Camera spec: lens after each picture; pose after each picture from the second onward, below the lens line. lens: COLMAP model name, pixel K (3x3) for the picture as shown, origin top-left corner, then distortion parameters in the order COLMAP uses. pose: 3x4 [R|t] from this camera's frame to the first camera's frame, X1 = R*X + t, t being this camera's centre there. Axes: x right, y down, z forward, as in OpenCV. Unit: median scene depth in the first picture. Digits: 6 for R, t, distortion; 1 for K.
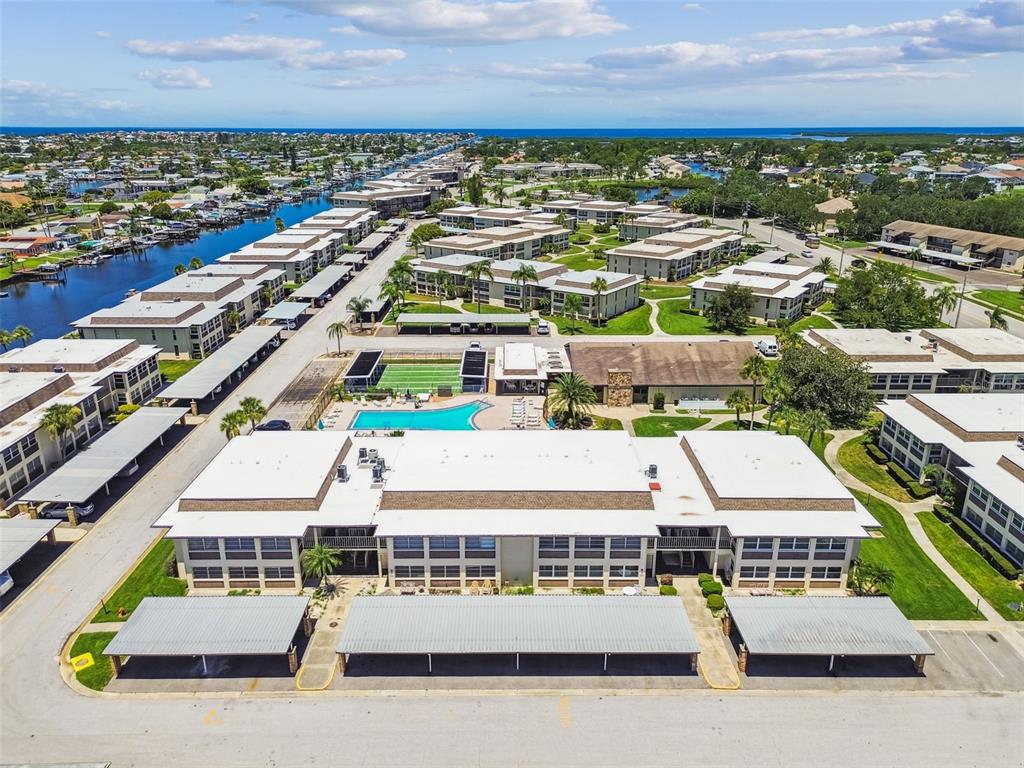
lens RADIAL K [[735.2, 0, 527.7], [0, 735.2, 383.7], [0, 0, 1]] dist [0.064980, -0.085648]
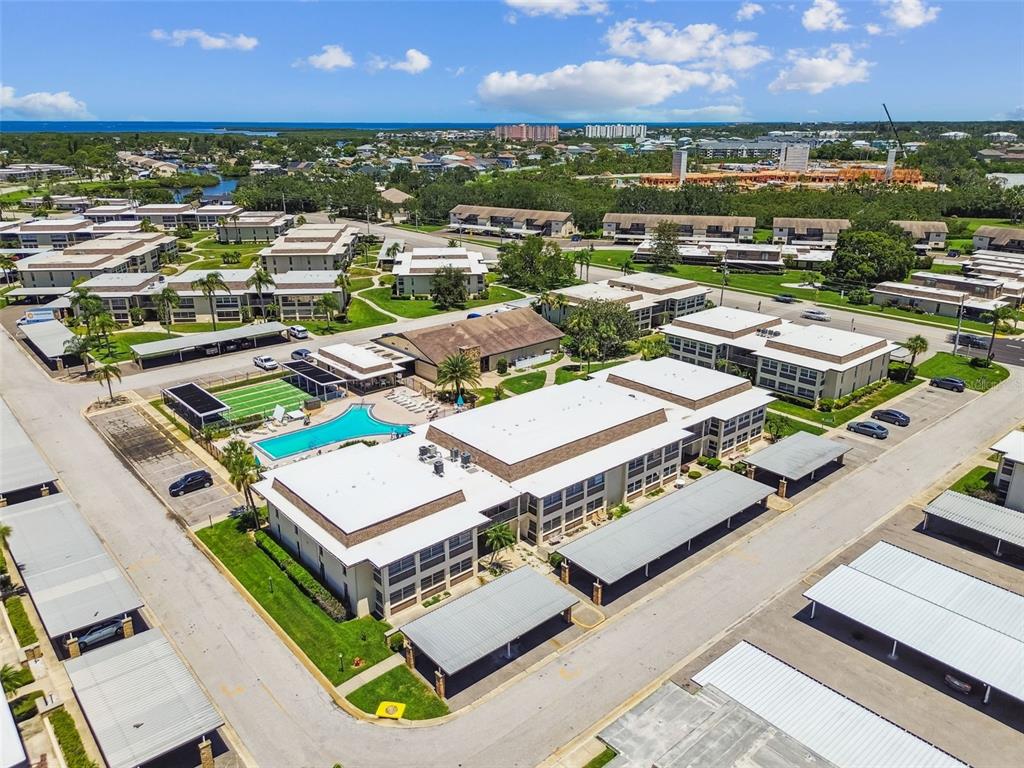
lens RADIAL K [[735.2, 0, 527.7], [0, 735.2, 383.7], [0, 0, 1]] dist [0.064980, -0.085648]
pose [[0.753951, -0.217451, 0.619897, -0.496832], [0.213300, 0.973533, 0.082074, -0.034691], [-0.621337, 0.070345, 0.780379, 0.070161]]
